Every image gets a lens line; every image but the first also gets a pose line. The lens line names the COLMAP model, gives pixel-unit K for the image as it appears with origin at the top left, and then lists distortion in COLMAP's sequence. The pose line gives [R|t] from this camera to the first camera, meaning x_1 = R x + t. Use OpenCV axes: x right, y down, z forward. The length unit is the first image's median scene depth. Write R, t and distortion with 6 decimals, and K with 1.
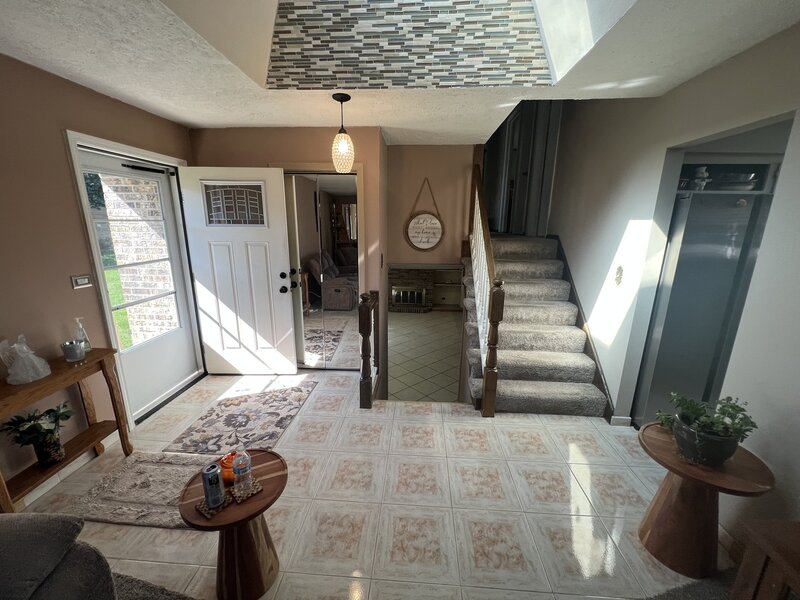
lens RADIAL K [[320.9, 0, 400.0], [0, 320.9, 298.1], [0, 0, 1]] dist [-0.002787, 0.000031]
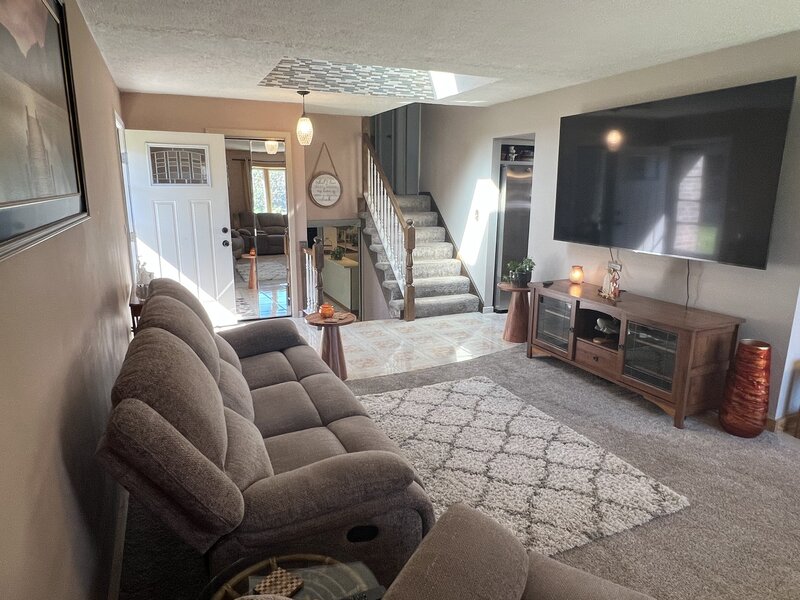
lens RADIAL K [[511.0, 0, 400.0], [0, 511.0, 300.0], [0, 0, 1]] dist [0.000035, -0.000565]
pose [[0.882726, -0.108788, 0.457122, -0.705562], [0.113133, 0.993418, 0.017952, 0.215792], [-0.456066, 0.035869, 0.889223, -0.871423]]
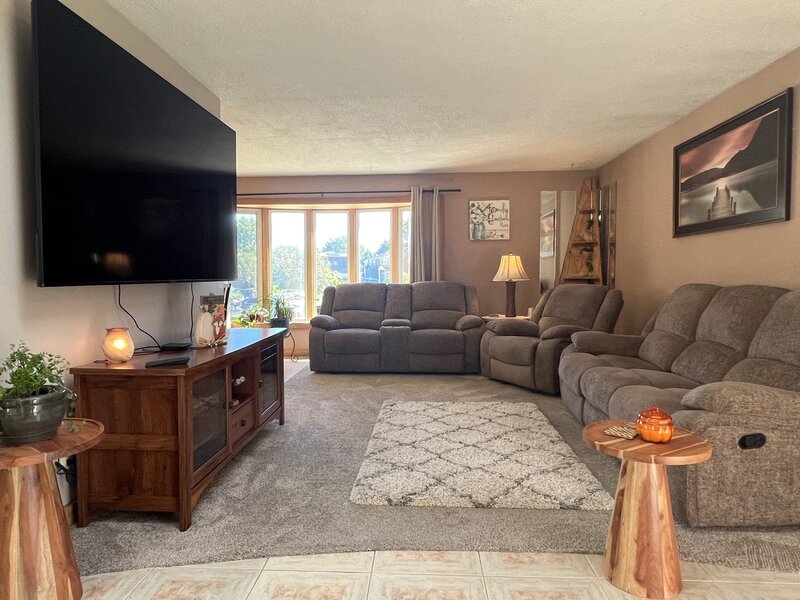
lens RADIAL K [[511.0, 0, 400.0], [0, 511.0, 300.0], [0, 0, 1]] dist [0.000035, -0.000565]
pose [[-0.999897, -0.003441, -0.013901, 0.063924], [-0.007215, 0.959560, 0.281411, -0.067283], [0.012371, 0.281483, -0.959487, 1.007959]]
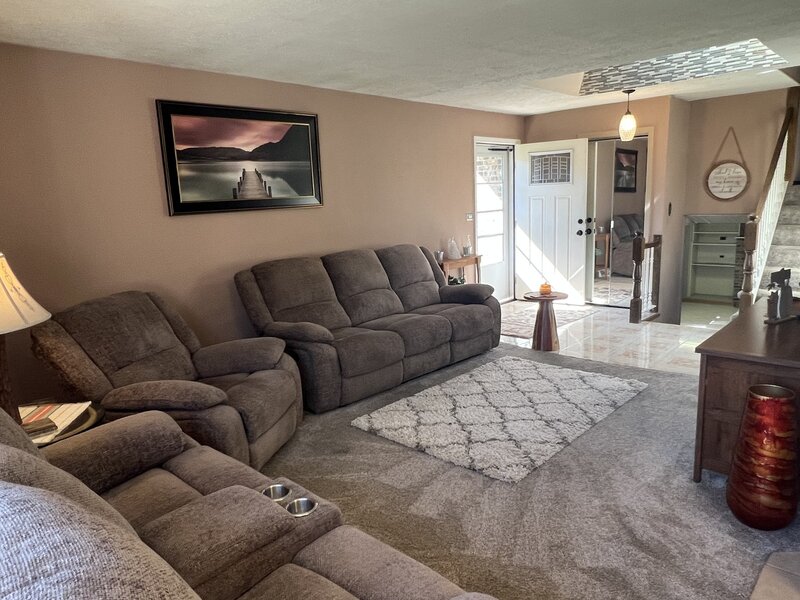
lens RADIAL K [[560.8, 0, 400.0], [0, 560.8, 300.0], [0, 0, 1]] dist [0.008382, -0.003801]
pose [[0.775625, 0.074266, -0.626810, 0.525819], [-0.097678, 0.995214, -0.002953, 0.334162], [0.623591, 0.063516, 0.779166, -1.220442]]
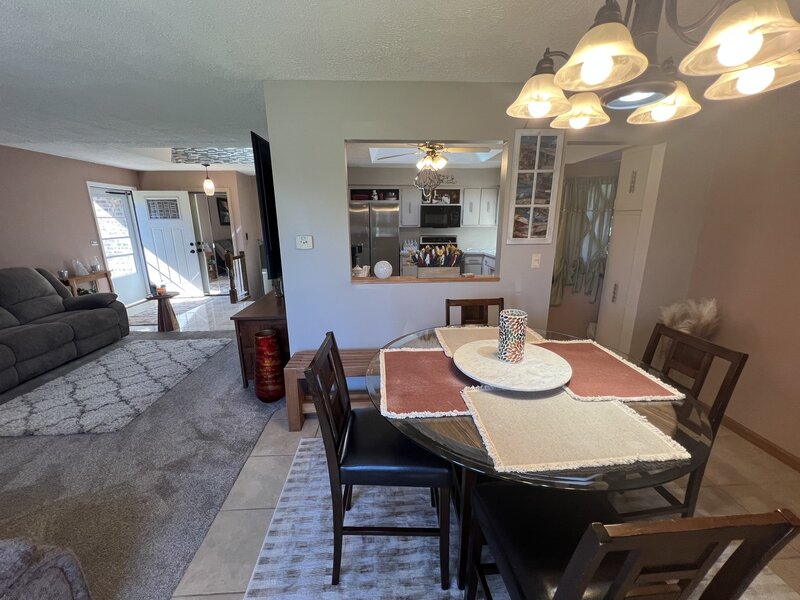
lens RADIAL K [[320.9, 0, 400.0], [0, 320.9, 298.1], [0, 0, 1]] dist [-0.002787, 0.000031]
pose [[0.992642, -0.045497, 0.112211, 0.725676], [0.044305, 0.998932, 0.013096, 0.314432], [-0.112687, -0.008028, 0.993598, -1.199398]]
